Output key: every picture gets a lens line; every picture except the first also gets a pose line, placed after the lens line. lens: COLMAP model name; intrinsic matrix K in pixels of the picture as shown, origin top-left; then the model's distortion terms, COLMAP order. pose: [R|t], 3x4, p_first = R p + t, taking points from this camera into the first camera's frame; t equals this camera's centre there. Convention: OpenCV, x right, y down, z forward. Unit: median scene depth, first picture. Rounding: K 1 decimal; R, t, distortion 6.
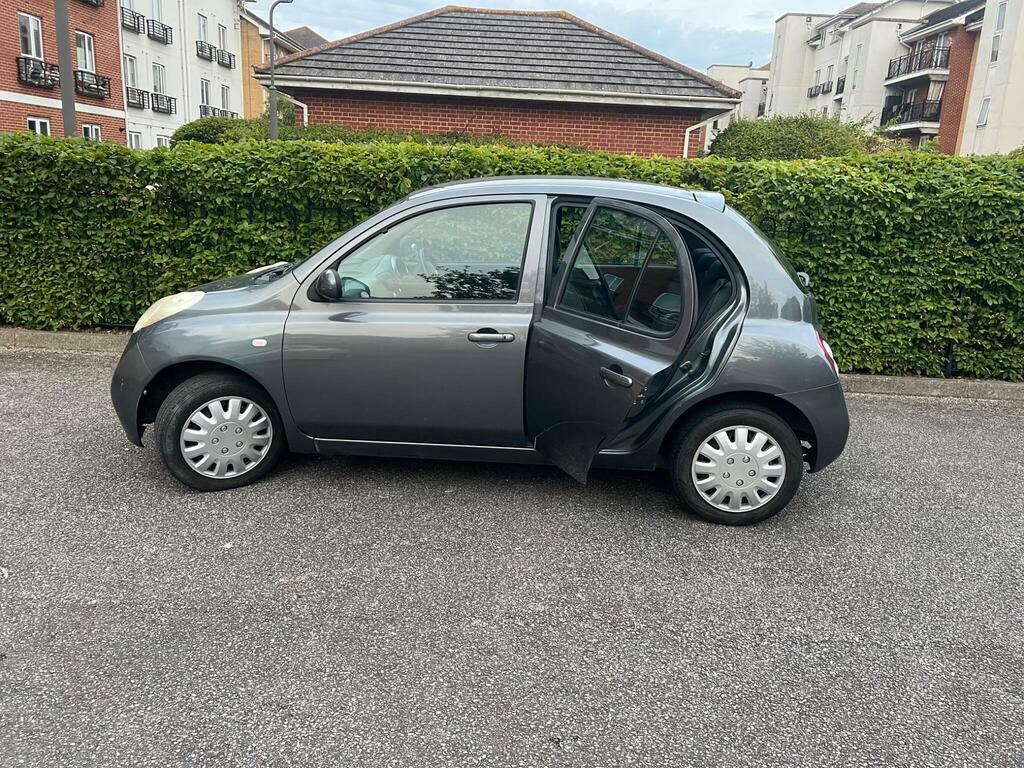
lens RADIAL K [[773.1, 0, 513.2], [0, 773.1, 384.0], [0, 0, 1]] dist [0.045153, -0.054955]
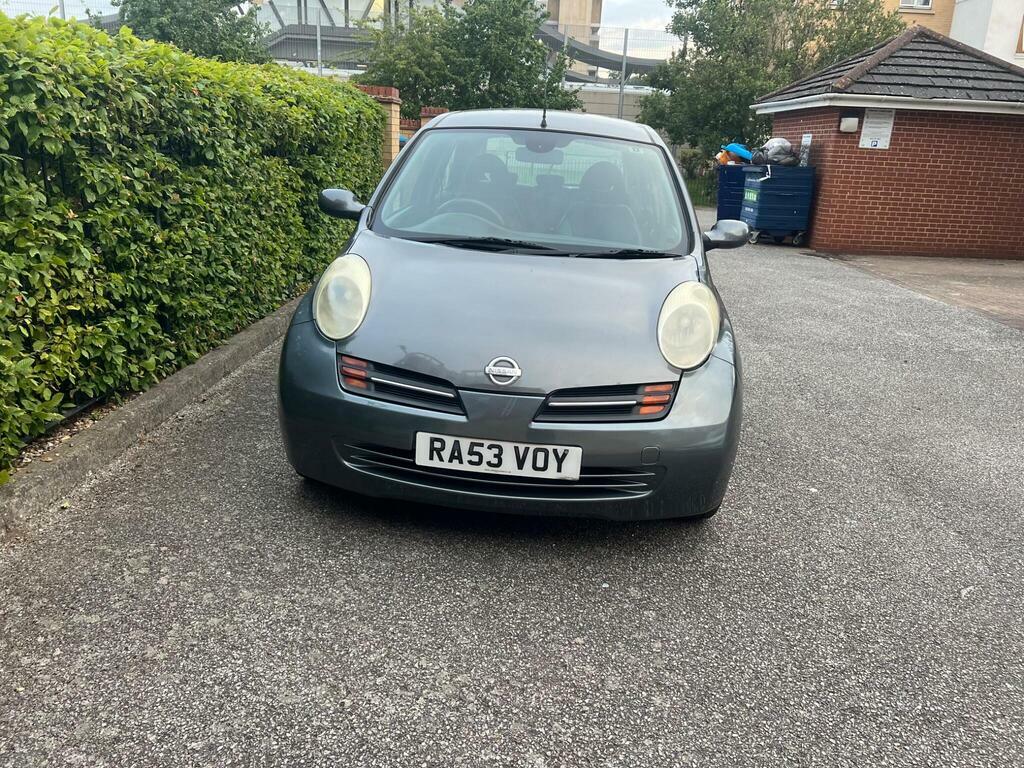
lens RADIAL K [[773.1, 0, 523.0], [0, 773.1, 383.0], [0, 0, 1]] dist [0.045153, -0.054955]
pose [[0.005126, -0.343401, 0.939175, -0.706847], [0.202716, 0.920044, 0.335299, -0.194390], [-0.979224, 0.188667, 0.074329, 0.690558]]
